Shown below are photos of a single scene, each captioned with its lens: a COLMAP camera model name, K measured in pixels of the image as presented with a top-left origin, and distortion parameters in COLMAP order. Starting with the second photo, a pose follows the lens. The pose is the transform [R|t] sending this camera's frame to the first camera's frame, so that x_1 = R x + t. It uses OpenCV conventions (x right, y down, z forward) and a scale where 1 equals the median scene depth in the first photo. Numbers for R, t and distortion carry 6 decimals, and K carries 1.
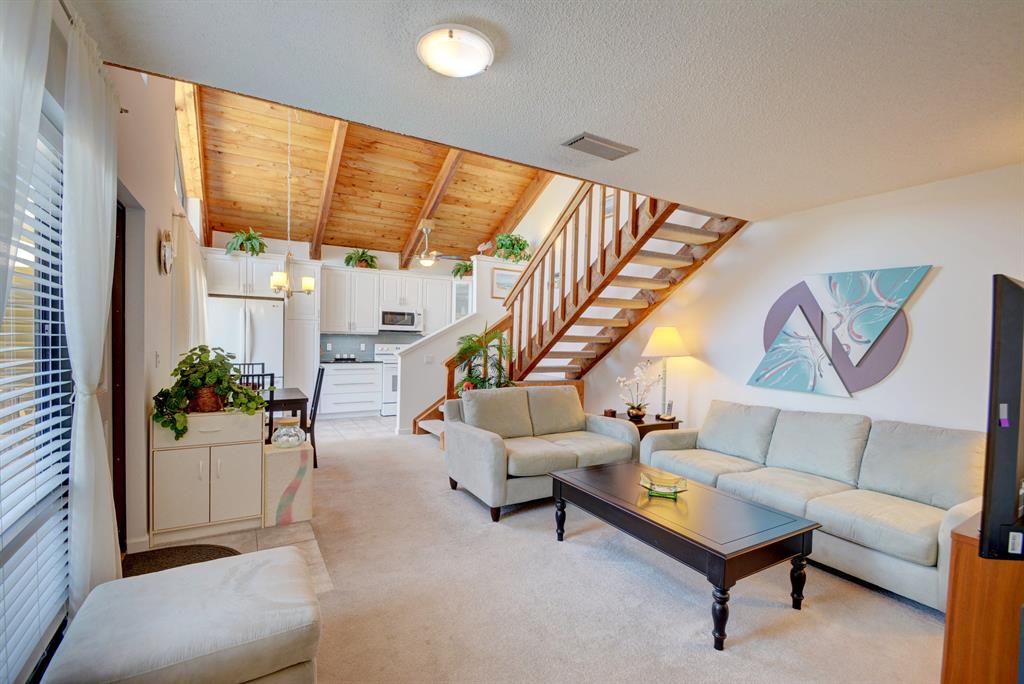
lens RADIAL K [[452.2, 0, 516.4], [0, 452.2, 348.7], [0, 0, 1]] dist [0.010567, -0.012639]
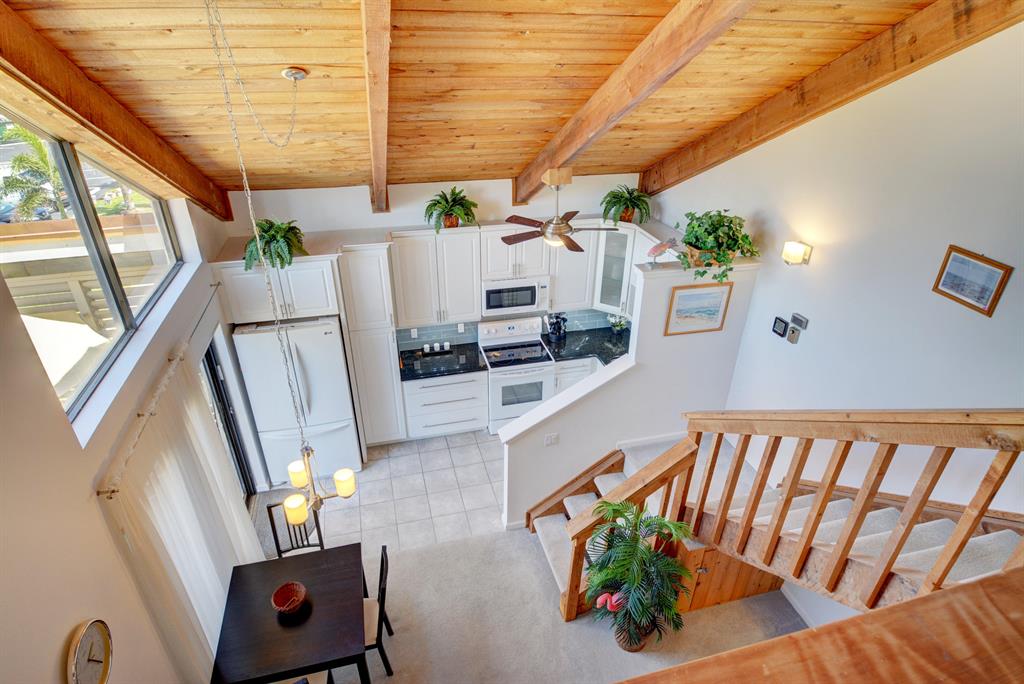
lens RADIAL K [[556.1, 0, 513.6], [0, 556.1, 347.4], [0, 0, 1]] dist [-0.016958, -0.005516]
pose [[0.959472, 0.126249, -0.251941, -0.065003], [0.004968, 0.886315, 0.463056, -0.462640], [0.281759, -0.445541, 0.849768, 0.385230]]
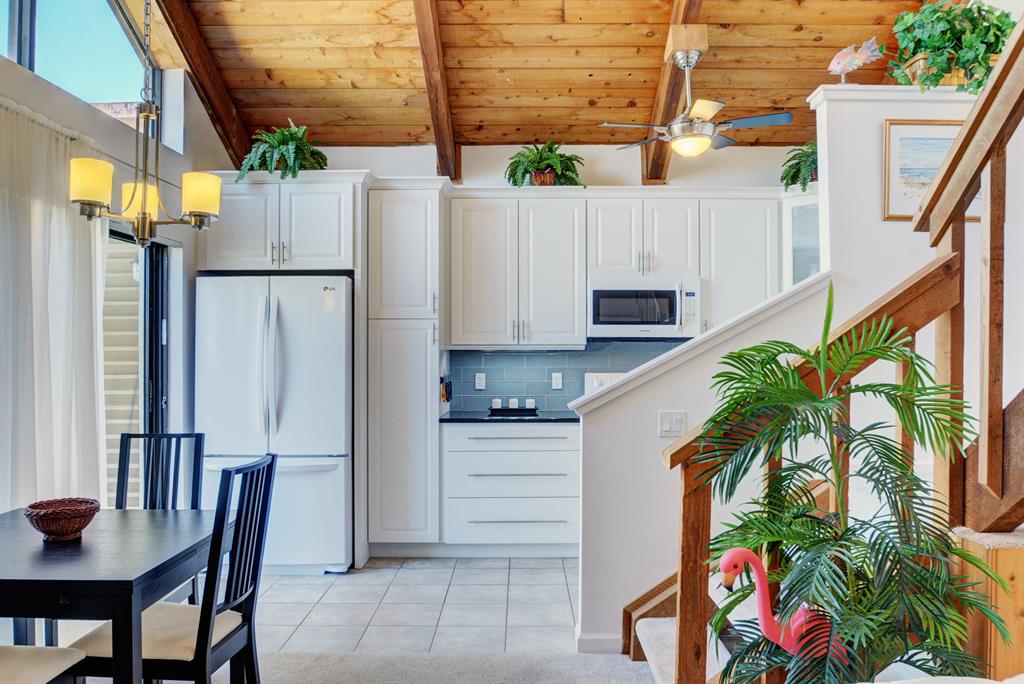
lens RADIAL K [[778.0, 0, 526.4], [0, 778.0, 341.0], [0, 0, 1]] dist [-0.042108, 0.005064]
pose [[0.854669, -0.028391, -0.518396, 0.005166], [0.008214, 0.999118, -0.041176, -0.013799], [0.519108, 0.030933, 0.854149, 0.485241]]
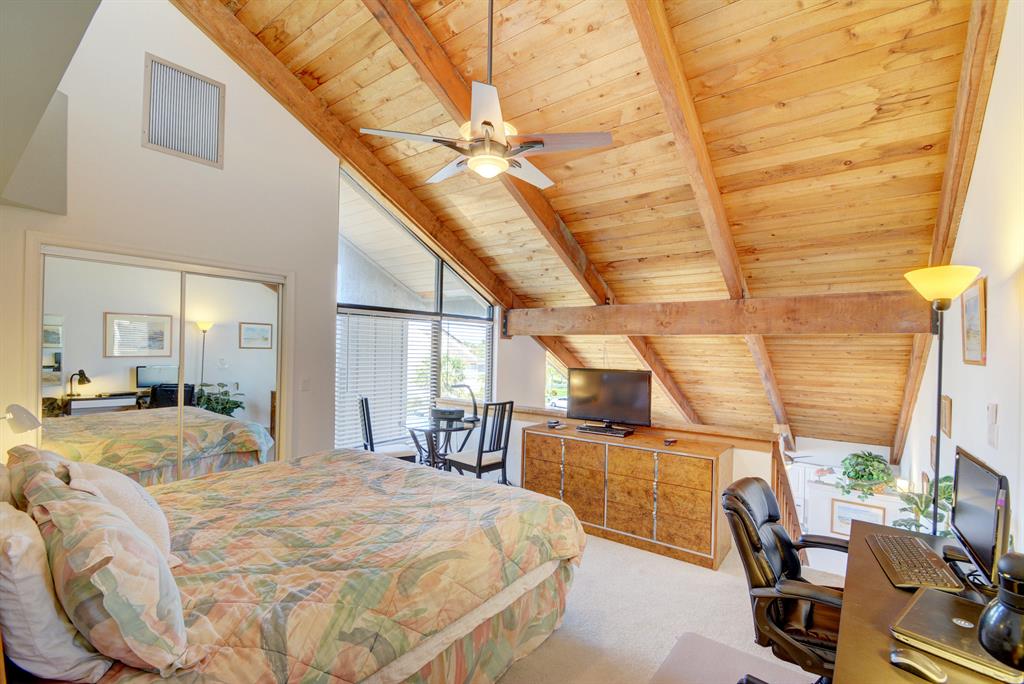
lens RADIAL K [[452.2, 0, 510.6], [0, 452.2, 347.4], [0, 0, 1]] dist [0.010567, -0.012639]
pose [[0.363149, -0.016775, -0.931580, 0.601254], [-0.032436, 0.999004, -0.030633, -0.466607], [0.931166, 0.041342, 0.362243, 0.089764]]
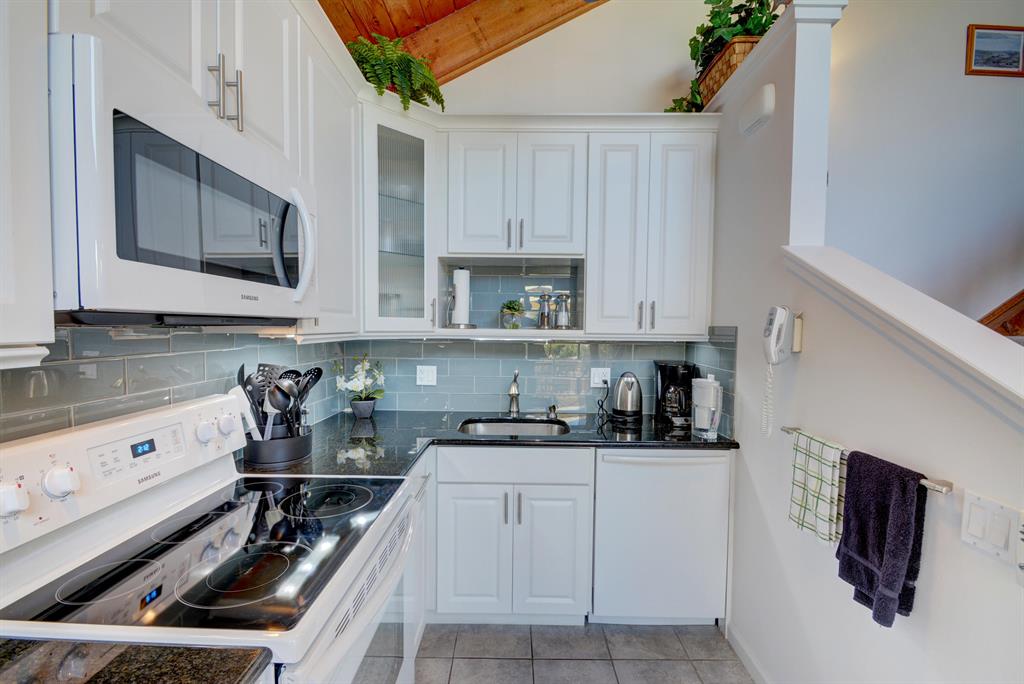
lens RADIAL K [[452.2, 0, 515.7], [0, 452.2, 350.7], [0, 0, 1]] dist [0.010567, -0.012639]
pose [[0.523011, -0.063272, 0.849974, -0.414695], [0.020435, 0.997885, 0.061709, -0.046952], [-0.852081, -0.014905, 0.523198, 1.092468]]
